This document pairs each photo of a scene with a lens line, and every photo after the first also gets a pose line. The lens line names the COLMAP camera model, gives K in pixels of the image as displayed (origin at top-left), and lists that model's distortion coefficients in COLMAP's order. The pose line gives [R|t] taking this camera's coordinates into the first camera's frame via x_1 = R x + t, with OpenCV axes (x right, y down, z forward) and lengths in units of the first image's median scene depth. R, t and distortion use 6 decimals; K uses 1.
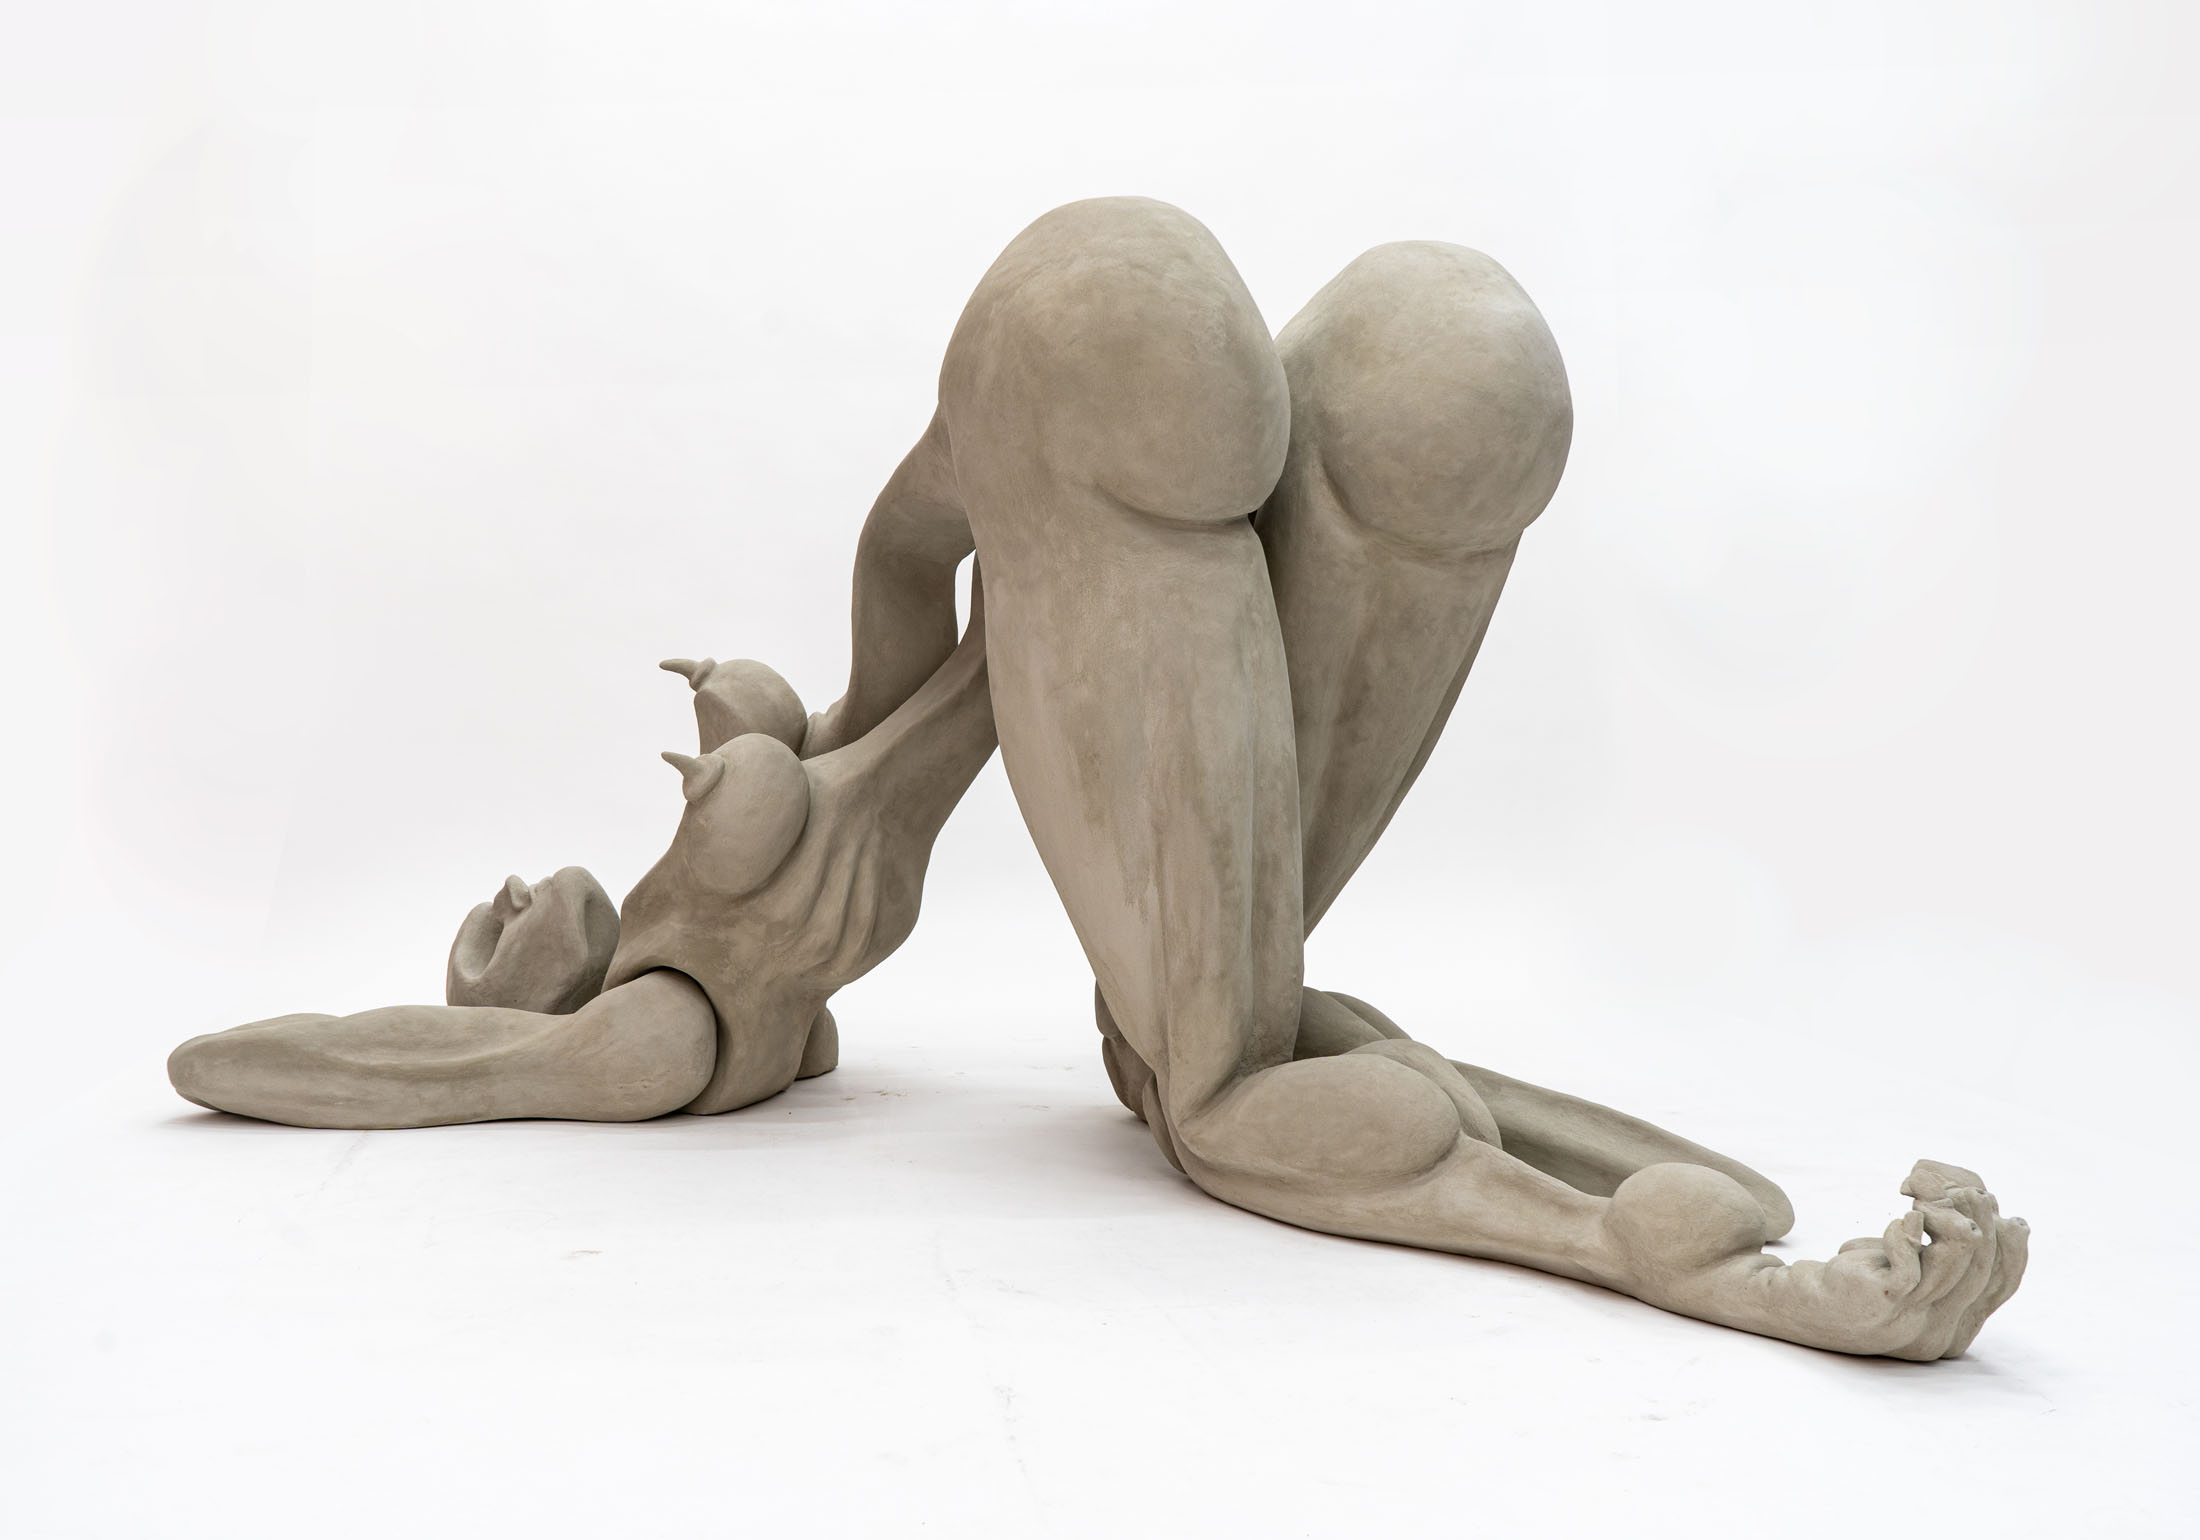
lens RADIAL K [[2207.5, 0, 1095.9], [0, 2207.5, 654.0], [0, 0, 1]] dist [-0.095621, 0.007339]
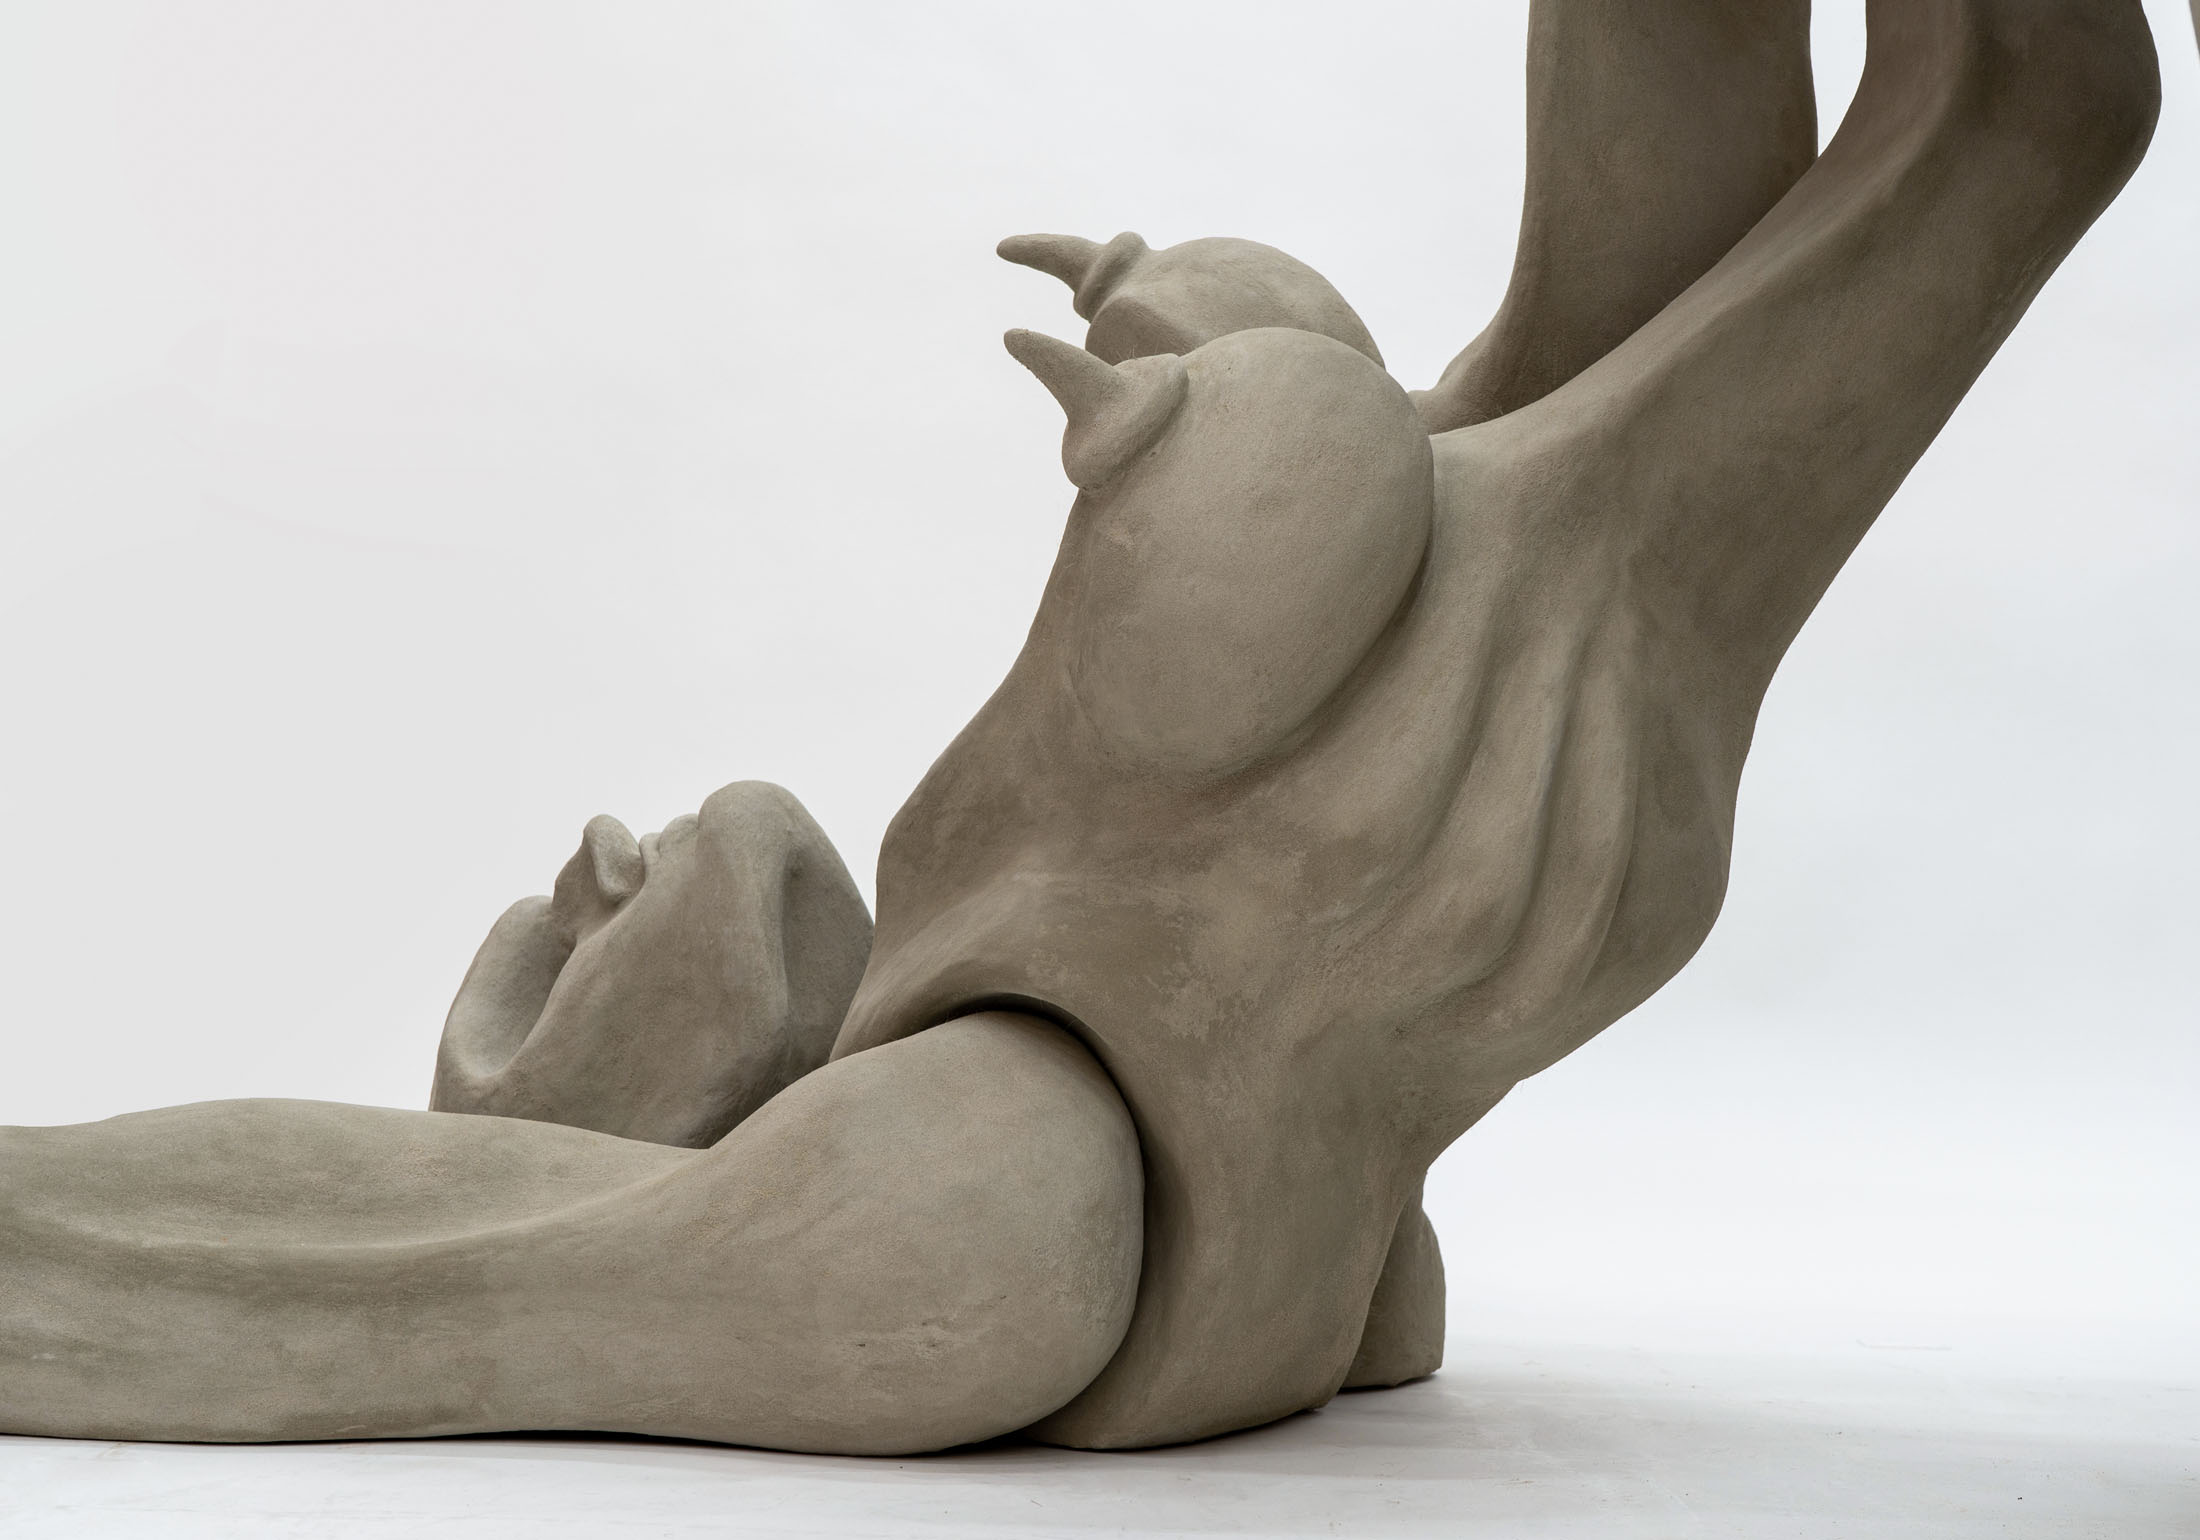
lens RADIAL K [[3237.5, 0, 1021.2], [0, 3237.5, 684.2], [0, 0, 1]] dist [-0.014076, 0.000971]
pose [[0.983905, 0.002092, -0.178682, -0.104956], [-0.017983, 0.996015, -0.087359, 0.140991], [0.177787, 0.089167, 0.980021, 0.512169]]
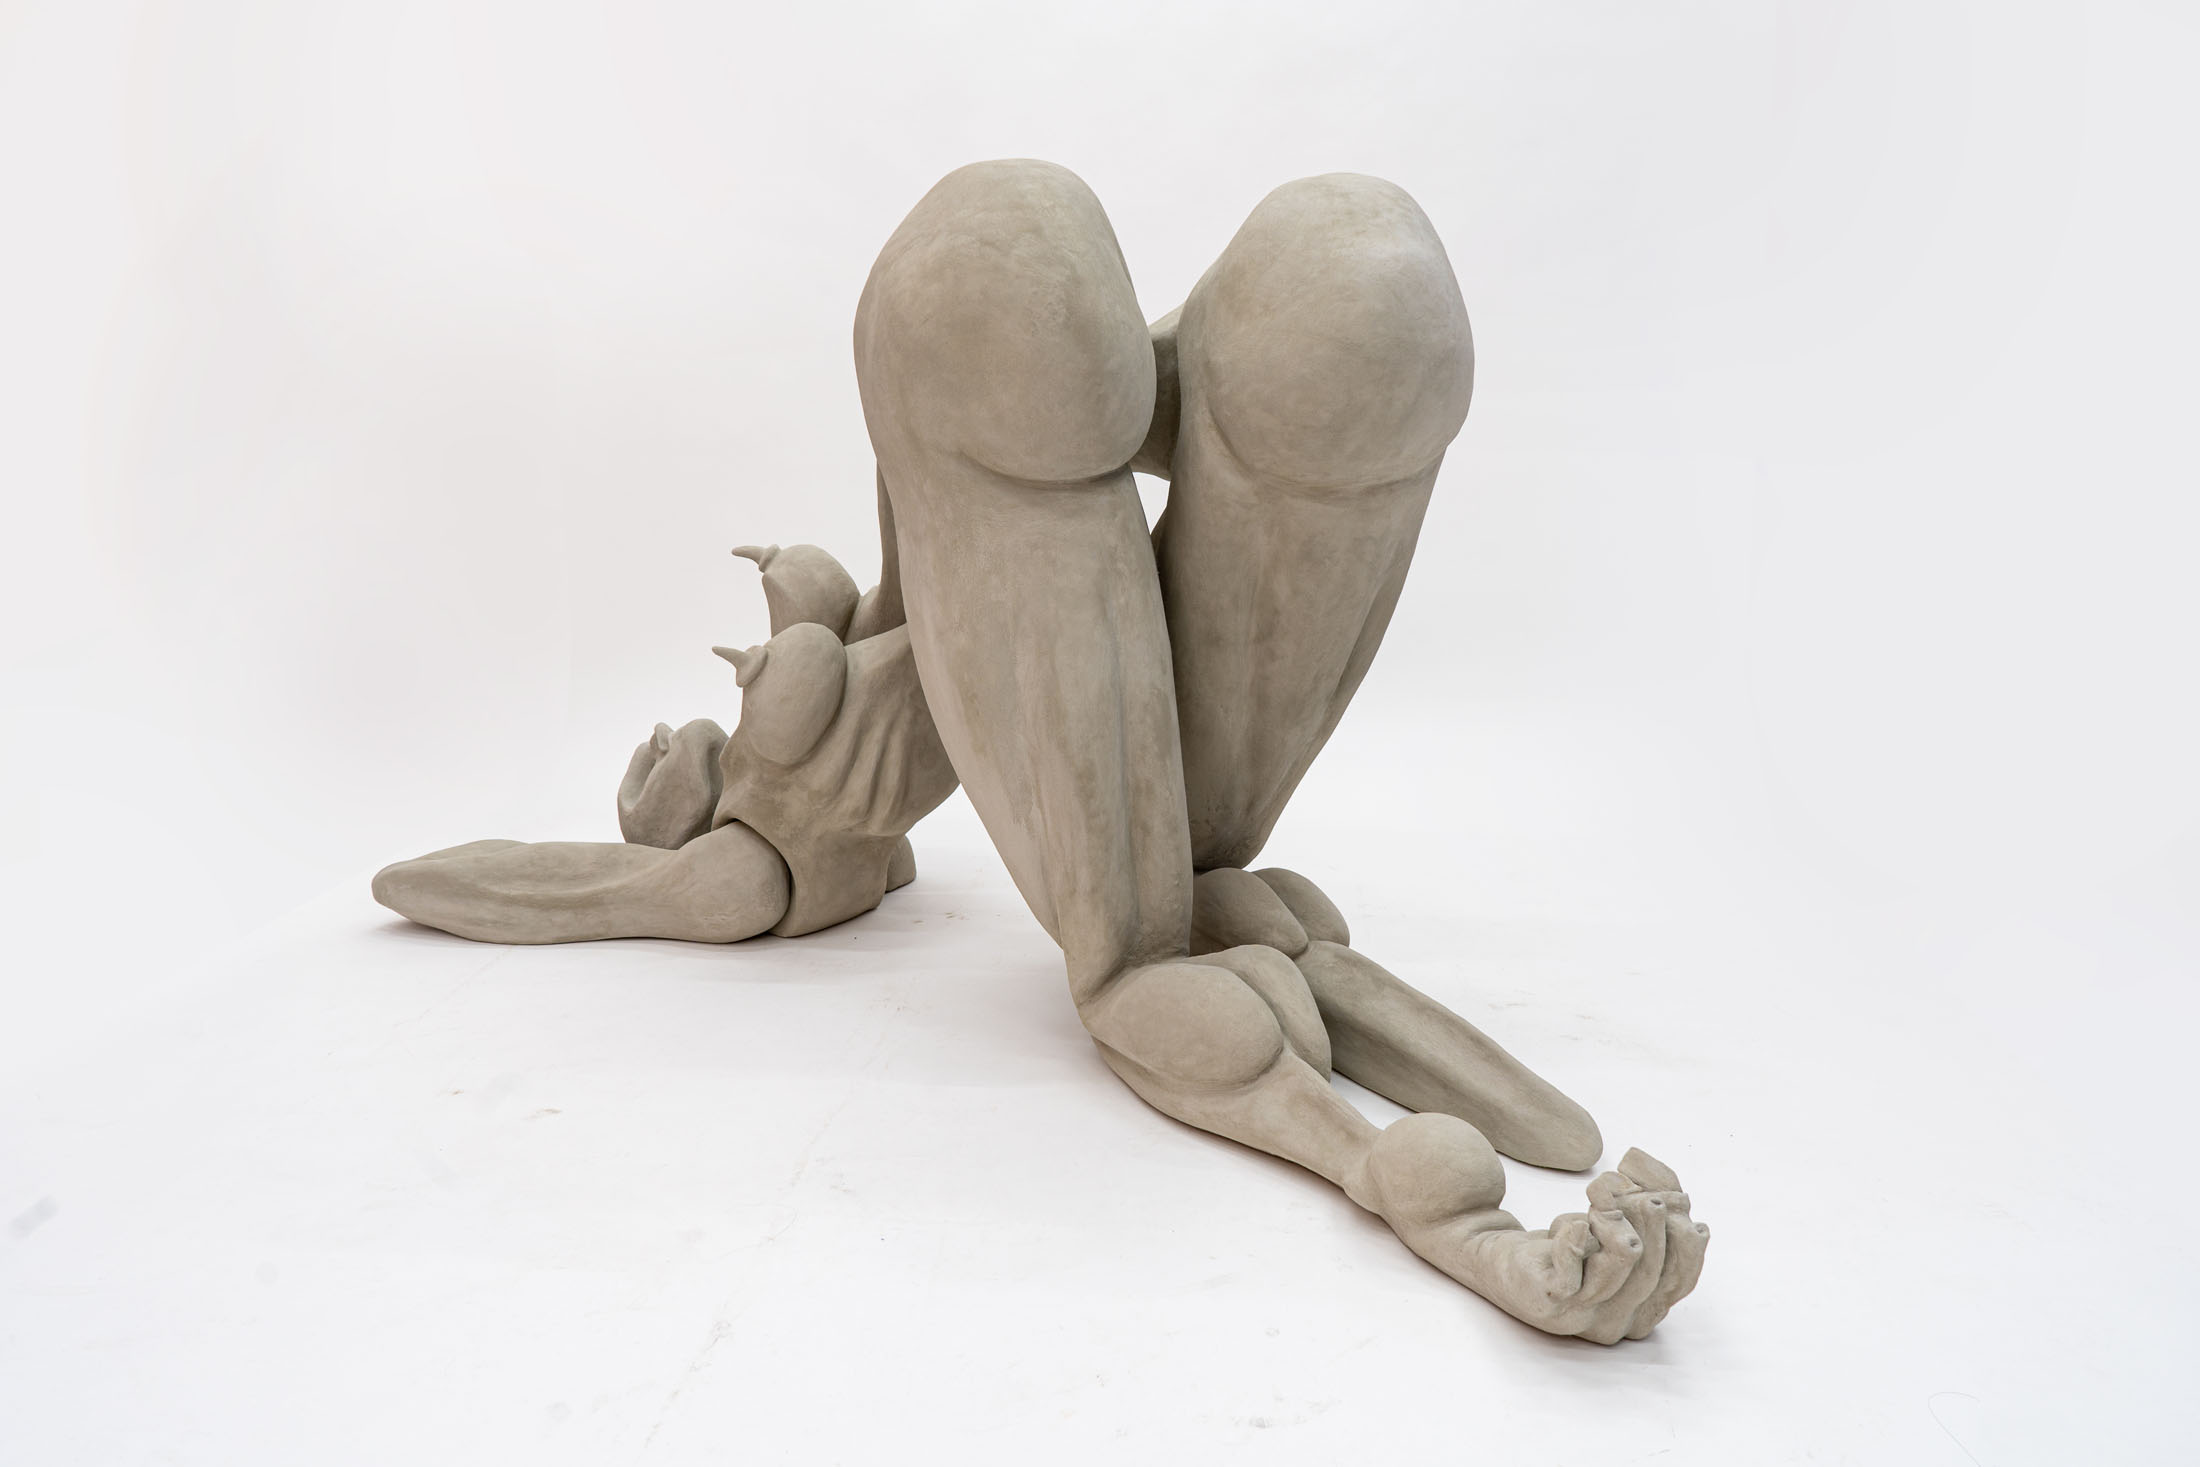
lens RADIAL K [[1881.7, 0, 1100.0], [0, 1881.7, 733.5], [0, 0, 1]] dist [-0.049977, -0.000892]
pose [[0.967488, 0.027239, -0.251445, 0.251793], [0.024056, 0.979765, 0.198700, -0.102558], [0.251770, -0.198289, 0.947256, 0.096647]]
